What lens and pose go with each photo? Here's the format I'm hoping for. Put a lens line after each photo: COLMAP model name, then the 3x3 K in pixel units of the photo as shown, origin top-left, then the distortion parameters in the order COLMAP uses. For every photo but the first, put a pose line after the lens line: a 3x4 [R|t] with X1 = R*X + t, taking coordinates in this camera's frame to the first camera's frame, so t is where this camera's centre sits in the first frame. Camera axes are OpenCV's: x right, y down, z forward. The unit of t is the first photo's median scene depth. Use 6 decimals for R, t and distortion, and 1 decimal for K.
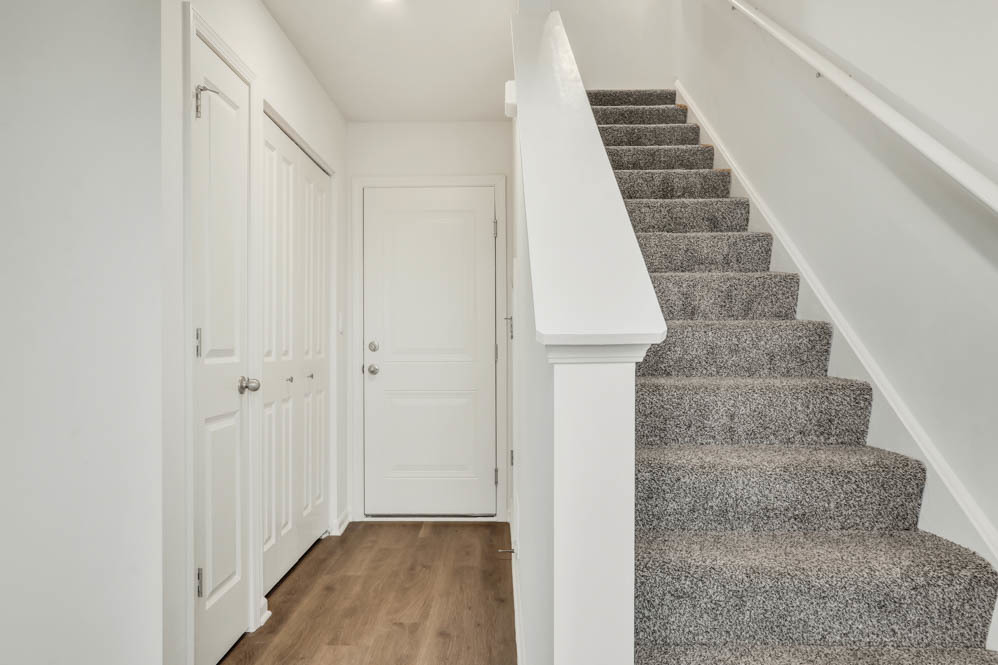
lens RADIAL K [[689.4, 0, 499.7], [0, 689.4, 334.0], [0, 0, 1]] dist [0.032806, 0.003273]
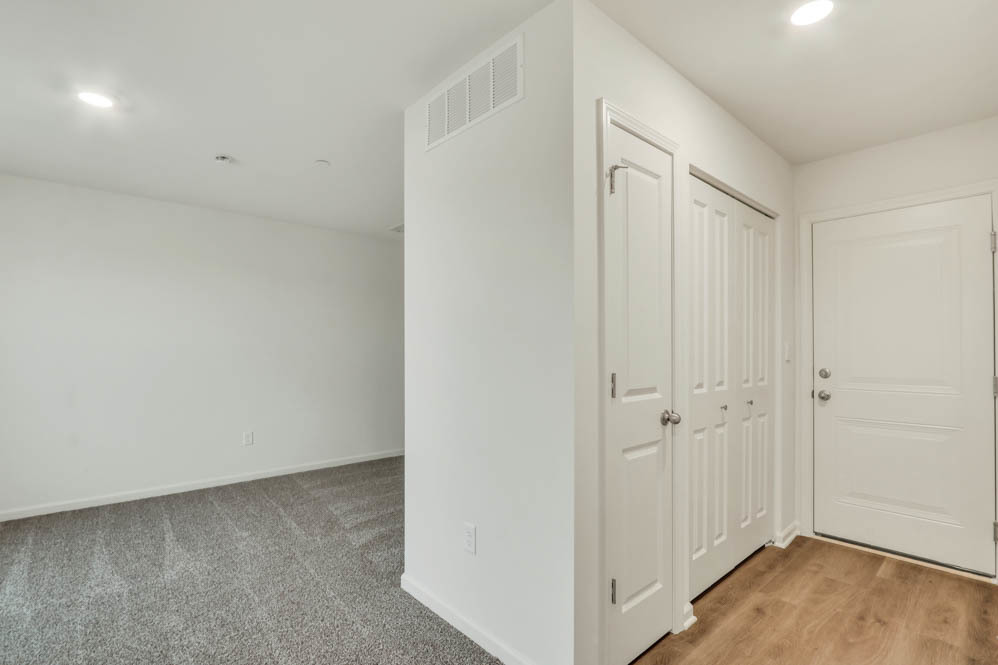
lens RADIAL K [[462.5, 0, 499.4], [0, 462.5, 342.3], [0, 0, 1]] dist [-0.007620, 0.001974]
pose [[0.666251, 0.002161, -0.745724, 0.012539], [0.000611, 0.999994, 0.003443, -0.043048], [0.745727, -0.002750, 0.666246, 0.230543]]
